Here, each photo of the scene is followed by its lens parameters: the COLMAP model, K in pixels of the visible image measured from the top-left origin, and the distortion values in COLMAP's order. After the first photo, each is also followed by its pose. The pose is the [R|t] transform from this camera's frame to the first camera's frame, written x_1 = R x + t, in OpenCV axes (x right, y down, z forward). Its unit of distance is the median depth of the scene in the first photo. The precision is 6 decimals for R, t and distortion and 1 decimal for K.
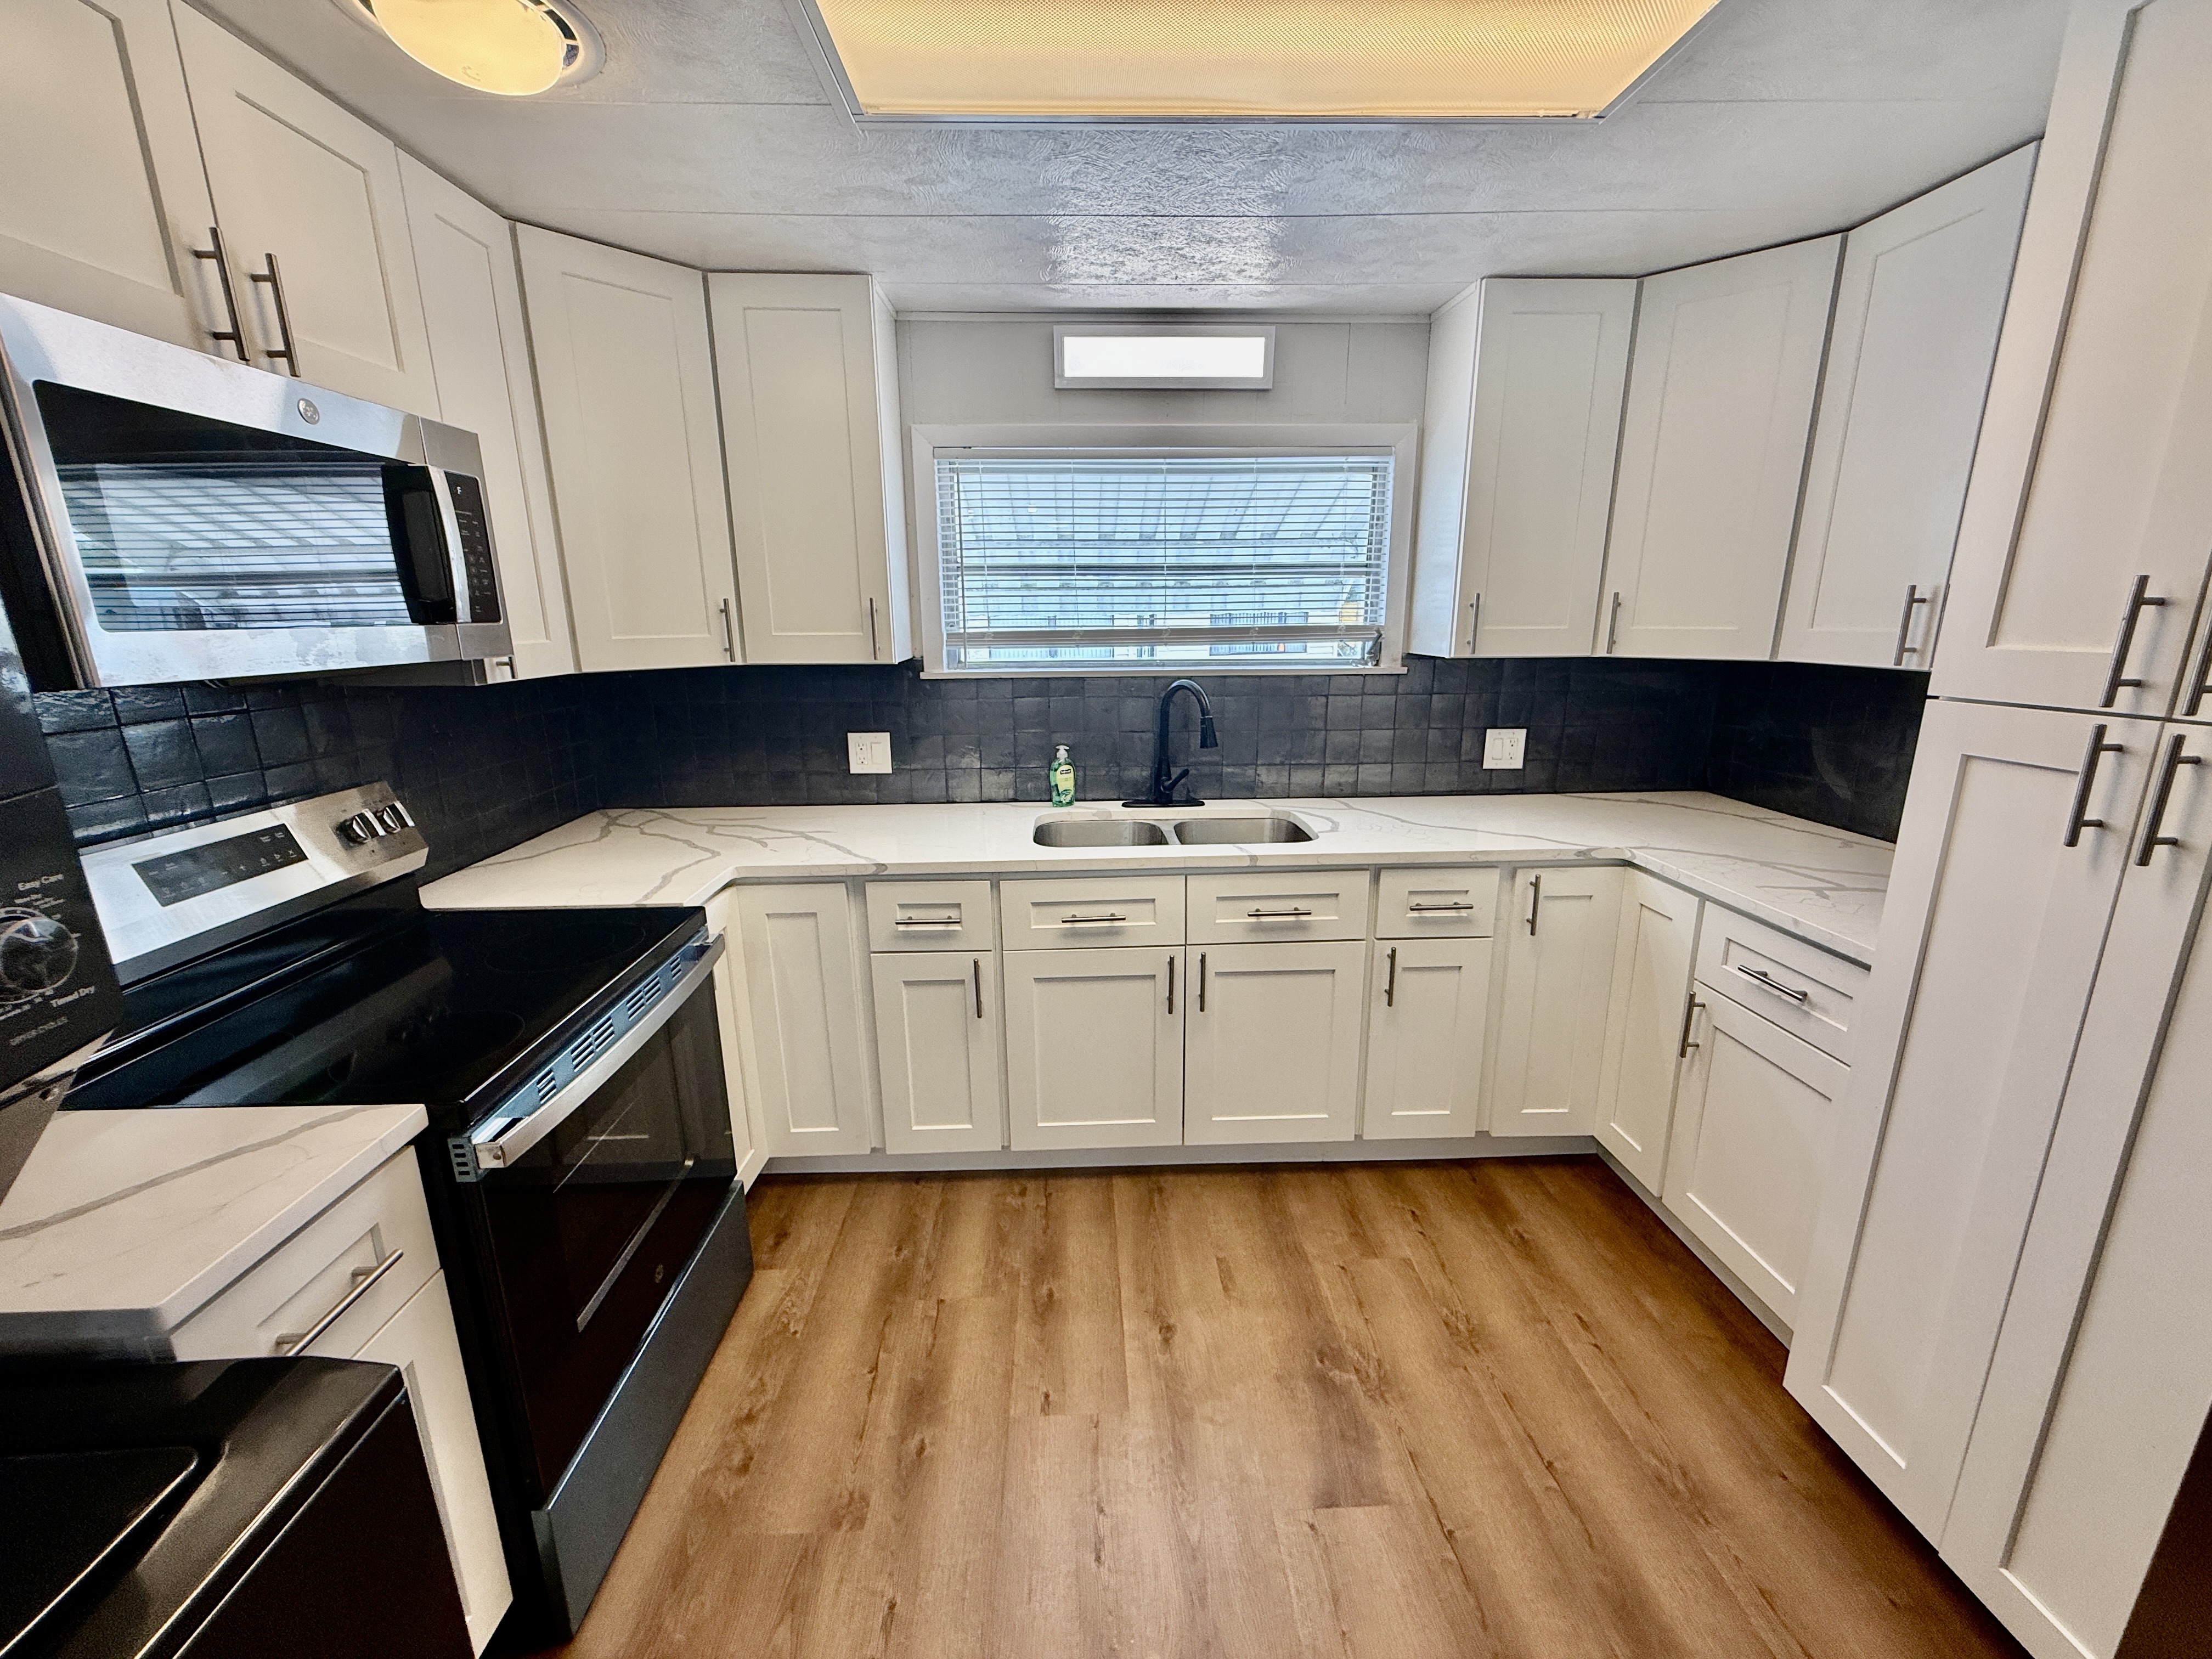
lens RADIAL K [[884.9, 0, 1109.0], [0, 884.9, 828.3], [0, 0, 1]] dist [0.000609, -0.000179]
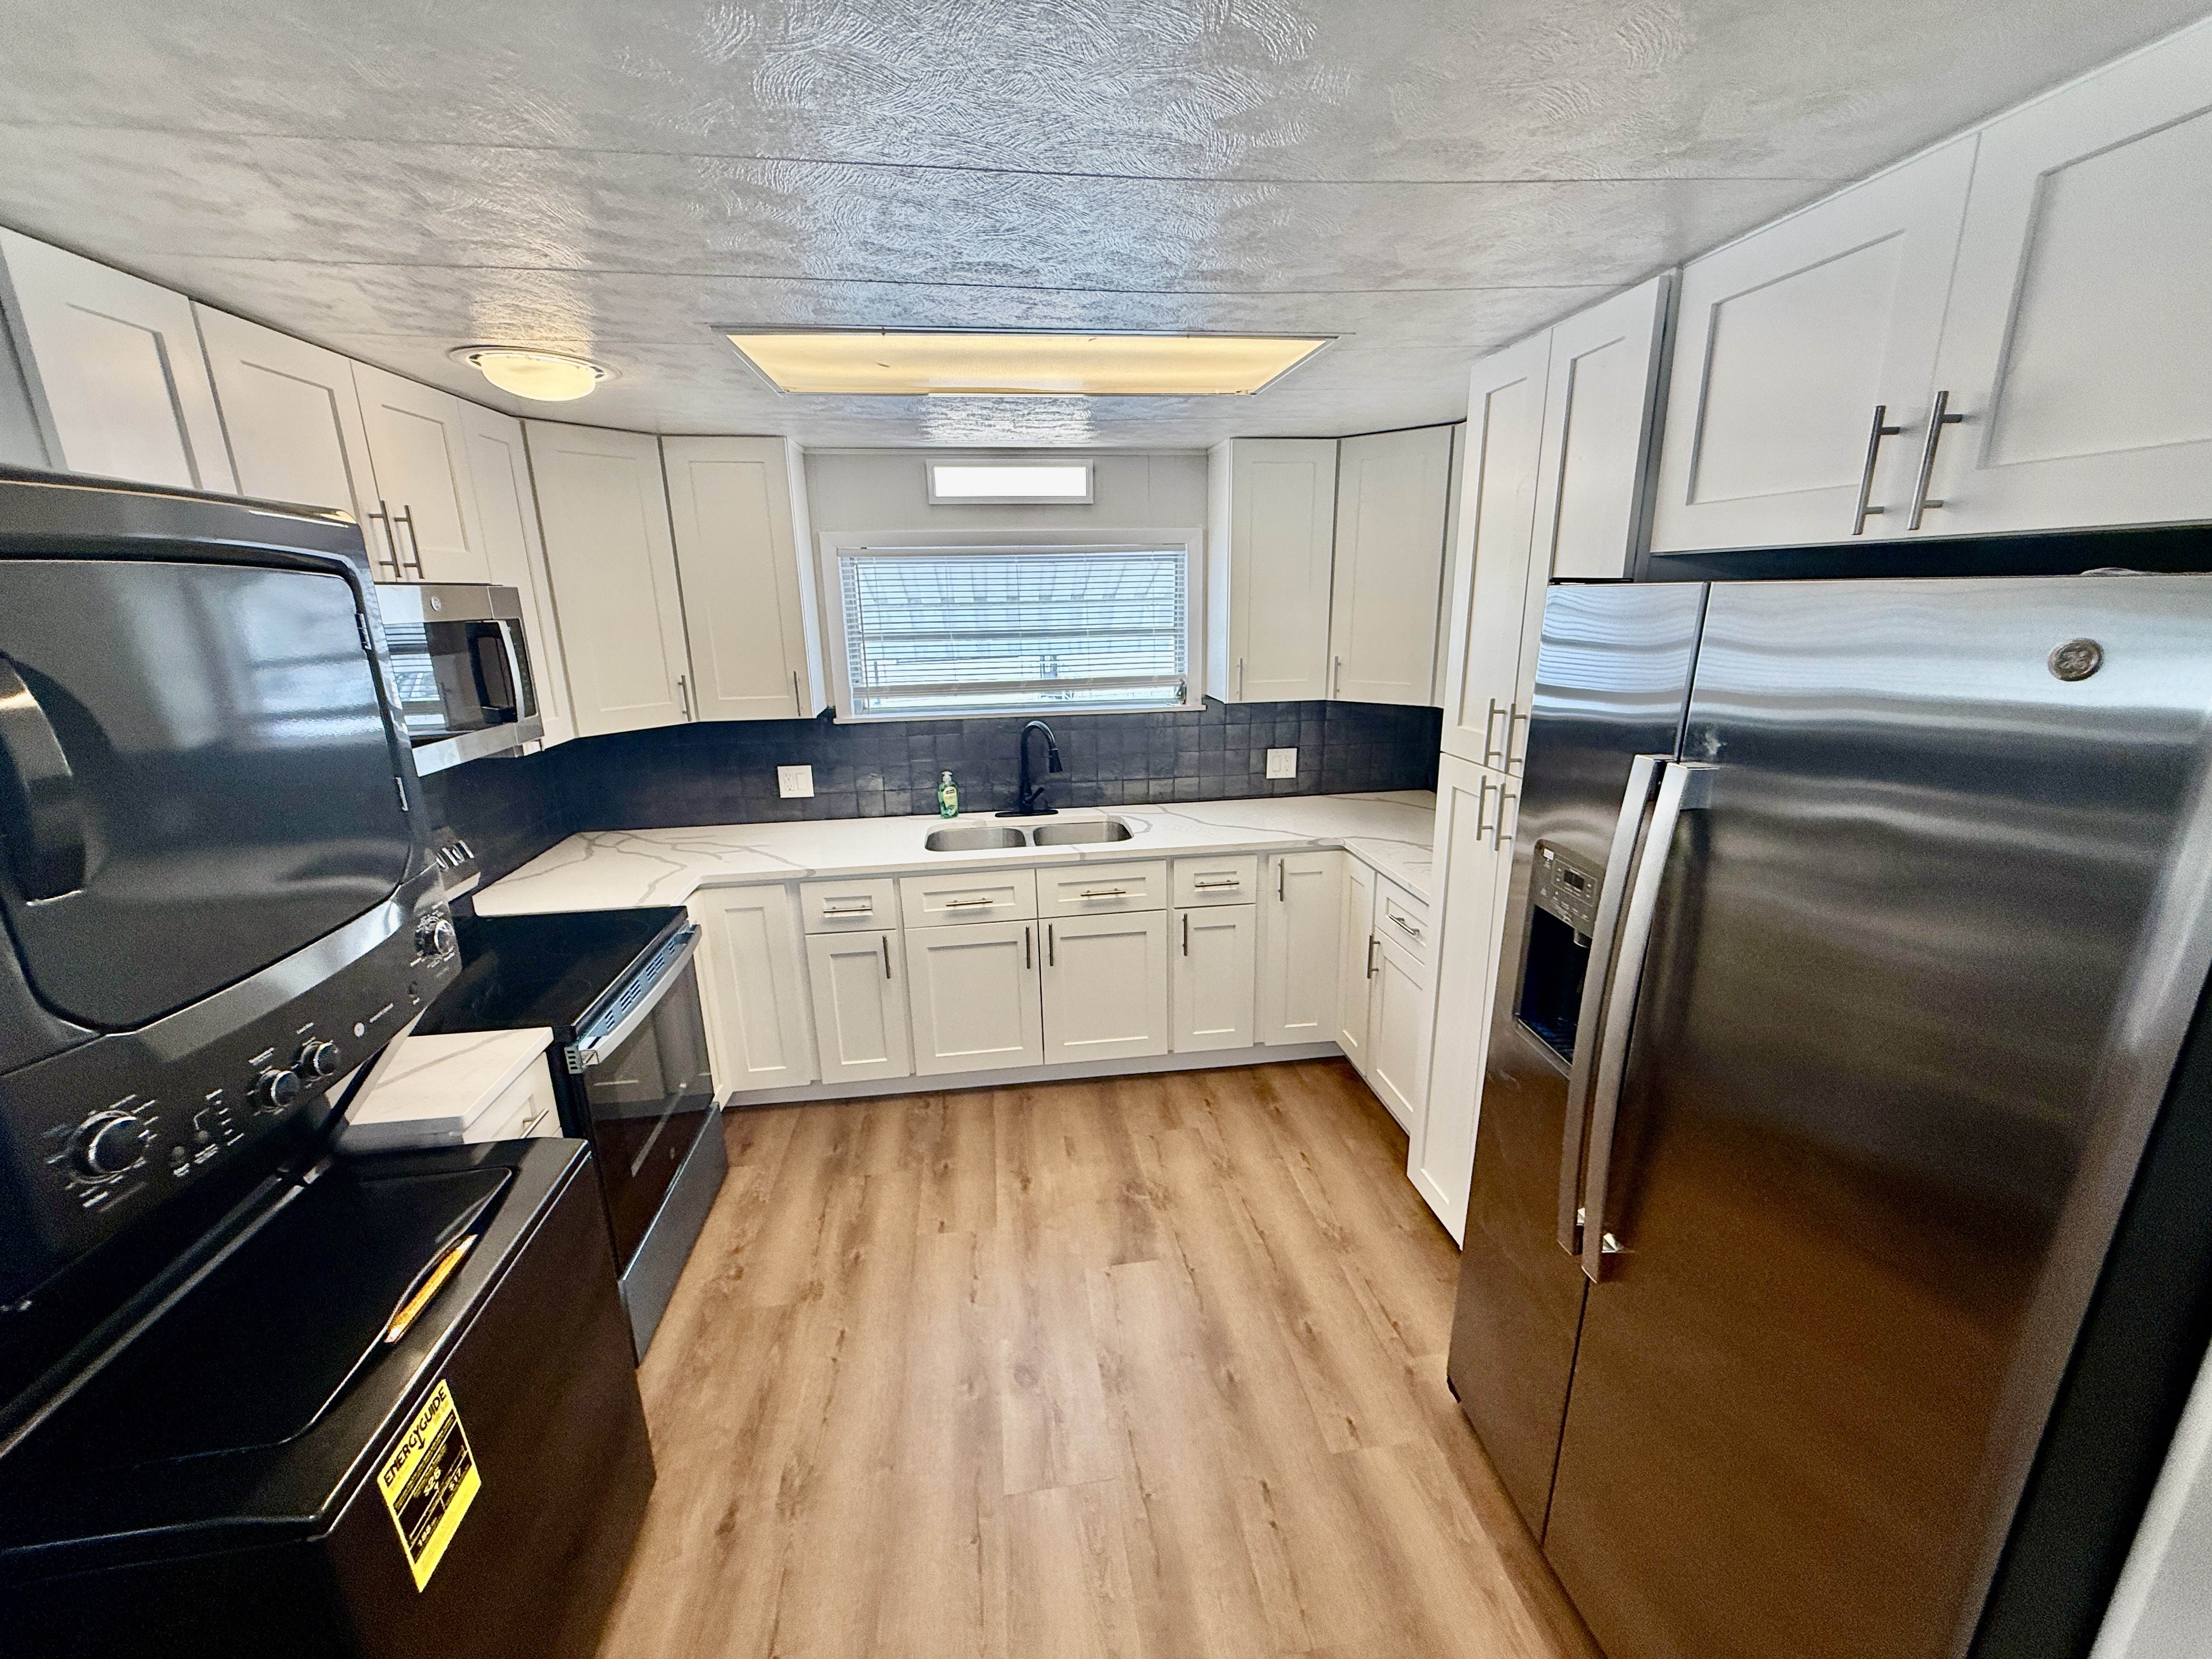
lens RADIAL K [[884.9, 0, 1109.2], [0, 884.9, 828.9], [0, 0, 1]] dist [0.000609, -0.000179]
pose [[0.995152, -0.035267, 0.091813, 0.079182], [0.033441, 0.999213, 0.021356, -0.036397], [-0.092494, -0.018182, 0.995547, -0.409289]]
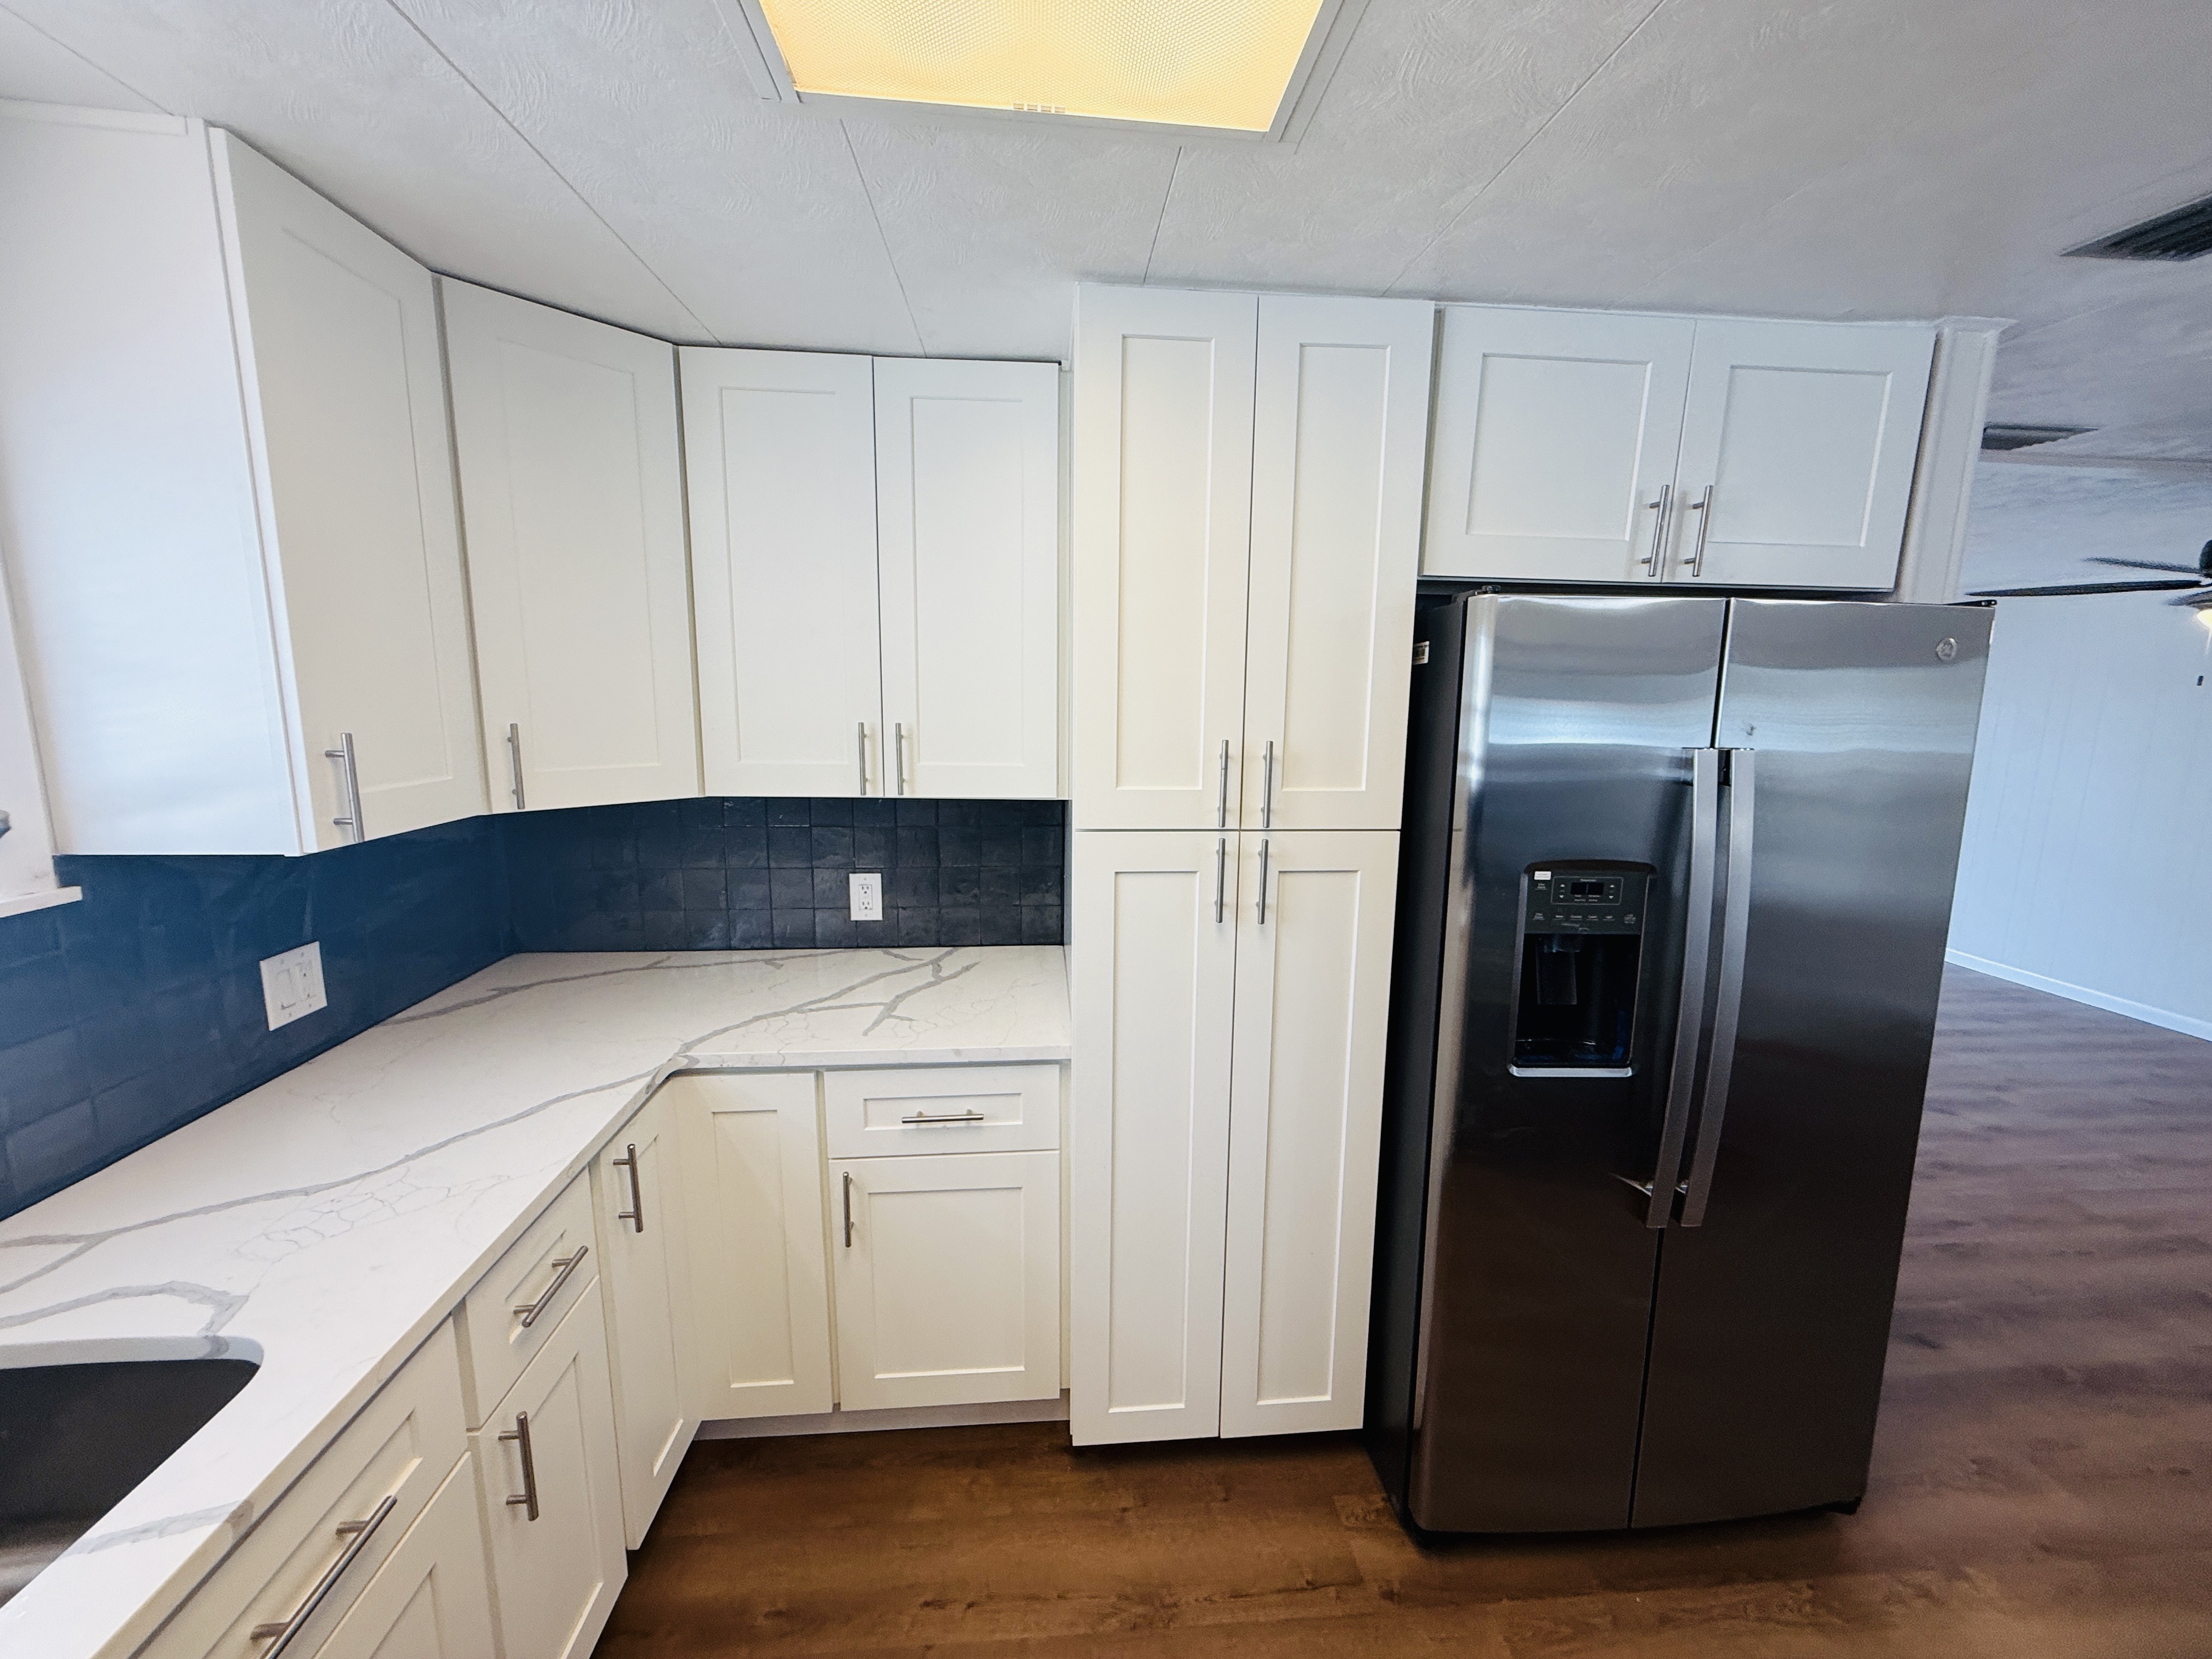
lens RADIAL K [[884.9, 0, 1117.7], [0, 884.9, 830.1], [0, 0, 1]] dist [0.000609, -0.000179]
pose [[-0.040340, -0.151697, 0.987604, -0.160109], [0.222704, 0.962179, 0.156888, -0.205375], [-0.974051, 0.226272, -0.005030, 0.606955]]
